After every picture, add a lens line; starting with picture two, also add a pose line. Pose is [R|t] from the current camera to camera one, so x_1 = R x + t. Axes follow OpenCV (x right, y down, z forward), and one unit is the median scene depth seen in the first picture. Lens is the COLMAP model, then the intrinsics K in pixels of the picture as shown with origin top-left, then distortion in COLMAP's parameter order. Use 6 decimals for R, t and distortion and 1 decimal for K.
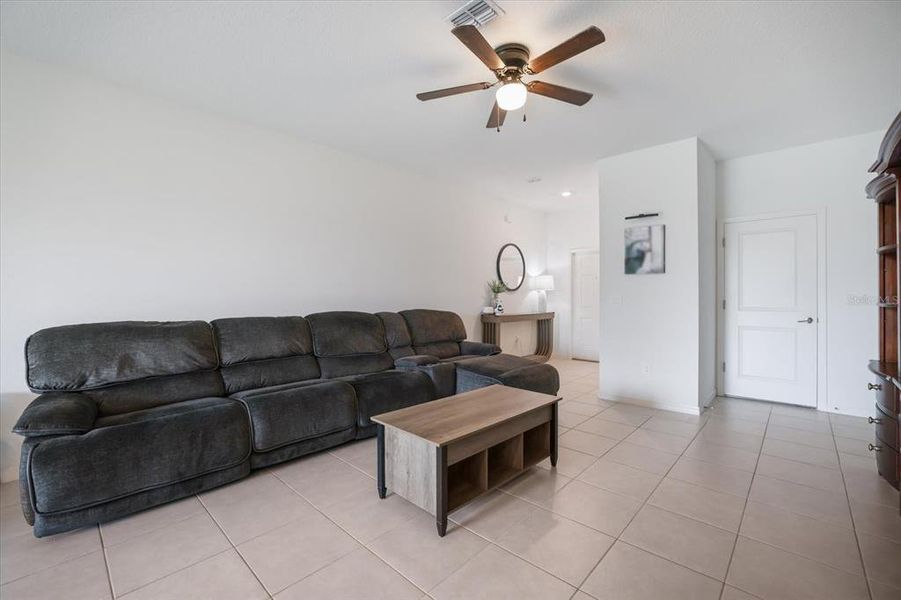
lens RADIAL K [[384.0, 0, 449.6], [0, 384.0, 291.3], [0, 0, 1]] dist [-0.032772, 0.008411]
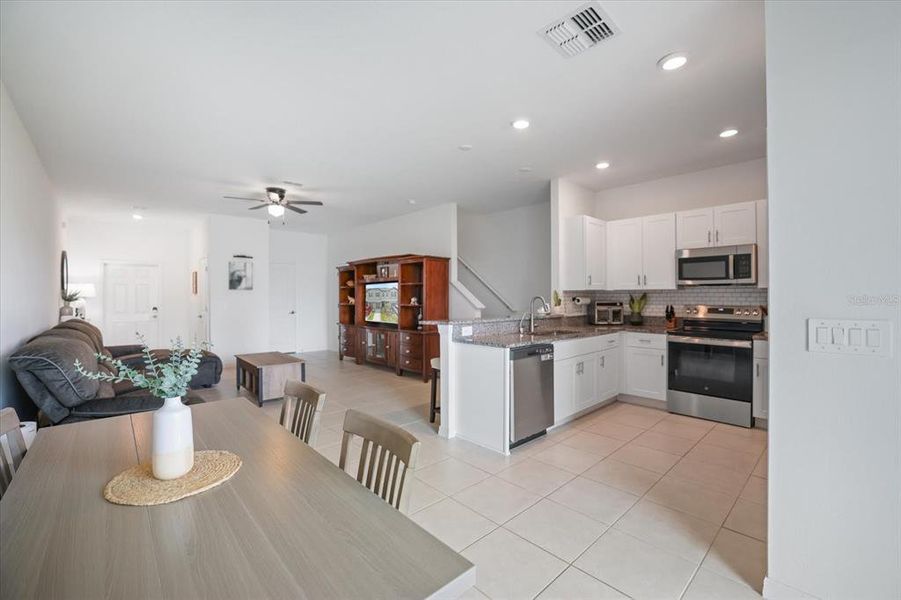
lens RADIAL K [[384.0, 0, 455.8], [0, 384.0, 296.0], [0, 0, 1]] dist [-0.032772, 0.008411]
pose [[0.066211, 0.000029, 0.997806, -1.078514], [-0.003833, 0.999993, 0.000225, -0.020452], [-0.997798, -0.003840, 0.066211, -0.079502]]
